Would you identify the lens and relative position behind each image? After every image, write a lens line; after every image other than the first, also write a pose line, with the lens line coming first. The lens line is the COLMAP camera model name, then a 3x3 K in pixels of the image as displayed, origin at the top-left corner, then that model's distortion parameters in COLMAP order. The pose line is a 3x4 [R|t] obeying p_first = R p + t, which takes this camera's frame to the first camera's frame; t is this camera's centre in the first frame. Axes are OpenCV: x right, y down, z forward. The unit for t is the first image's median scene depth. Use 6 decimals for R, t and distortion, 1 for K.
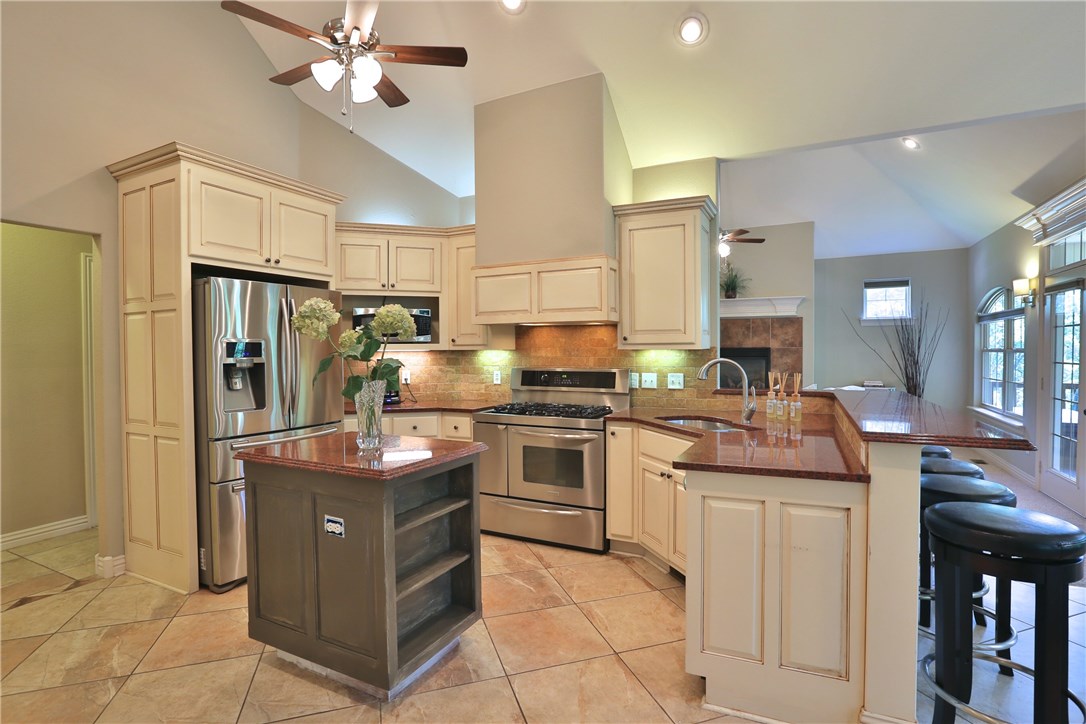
lens RADIAL K [[526.1, 0, 551.3], [0, 526.1, 363.1], [0, 0, 1]] dist [-0.032448, 0.004249]
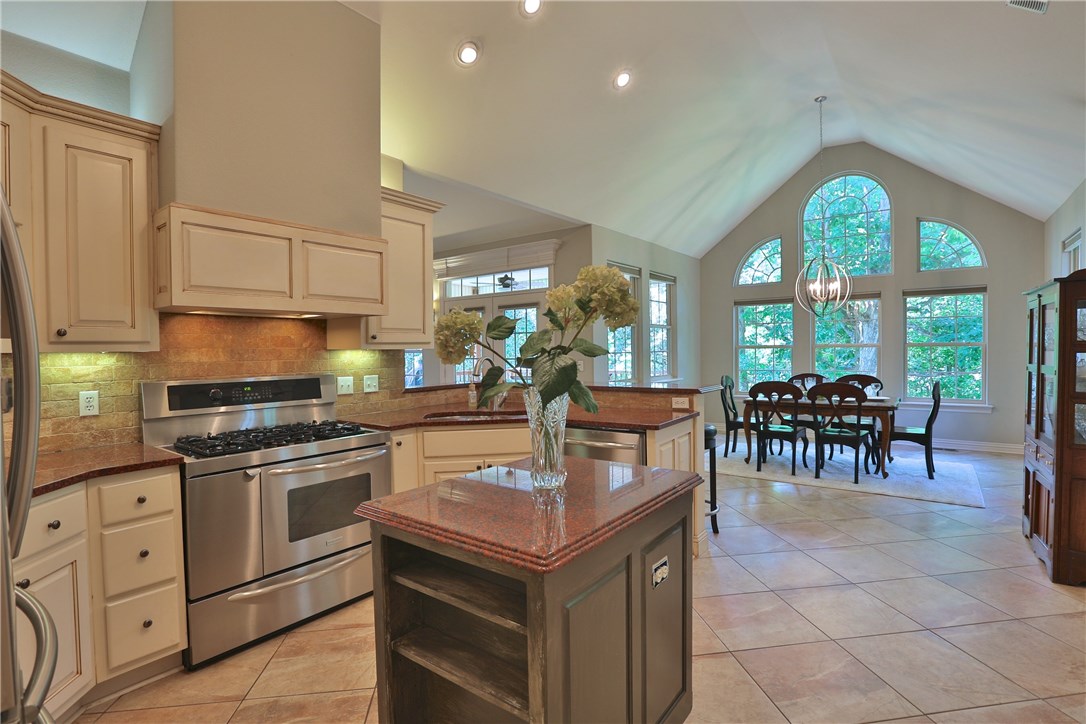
lens RADIAL K [[526.1, 0, 543.1], [0, 526.1, 362.3], [0, 0, 1]] dist [-0.032448, 0.004249]
pose [[0.206594, -0.025382, 0.978098, -0.558080], [0.034229, 0.999239, 0.018700, -0.009668], [-0.977828, 0.029616, 0.207305, 0.462261]]
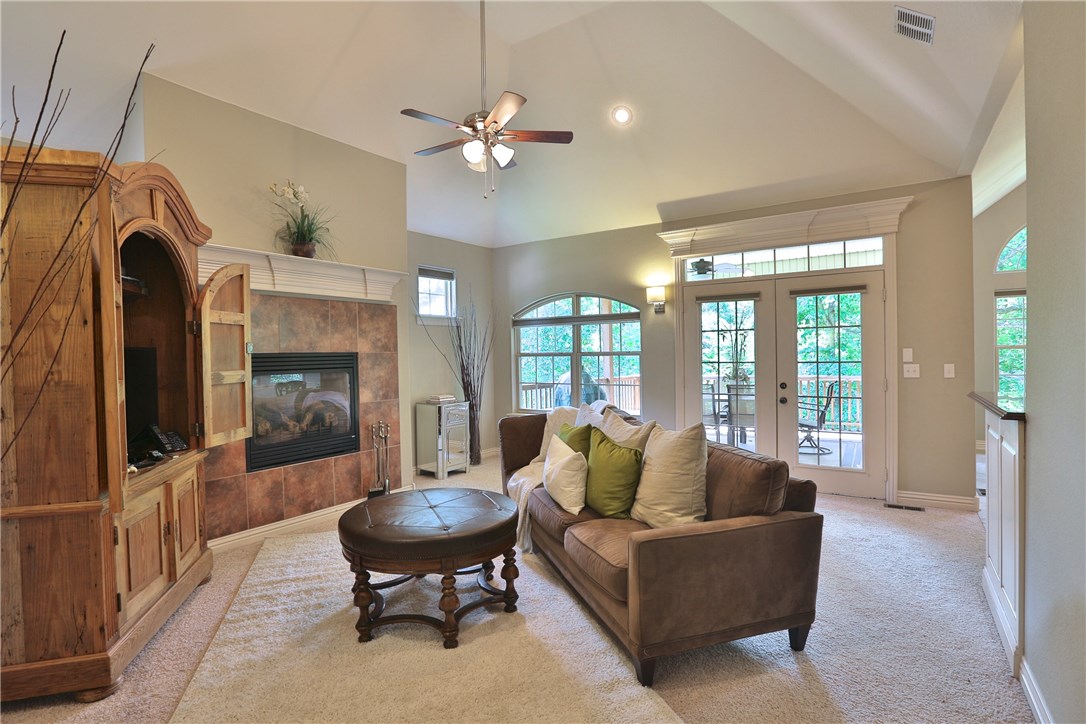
lens RADIAL K [[526.1, 0, 548.9], [0, 526.1, 361.4], [0, 0, 1]] dist [-0.032448, 0.004249]
pose [[0.127146, -0.009209, 0.991841, -0.252656], [0.040709, 0.999163, 0.004059, -0.024112], [-0.991048, 0.039861, 0.127415, 1.309095]]
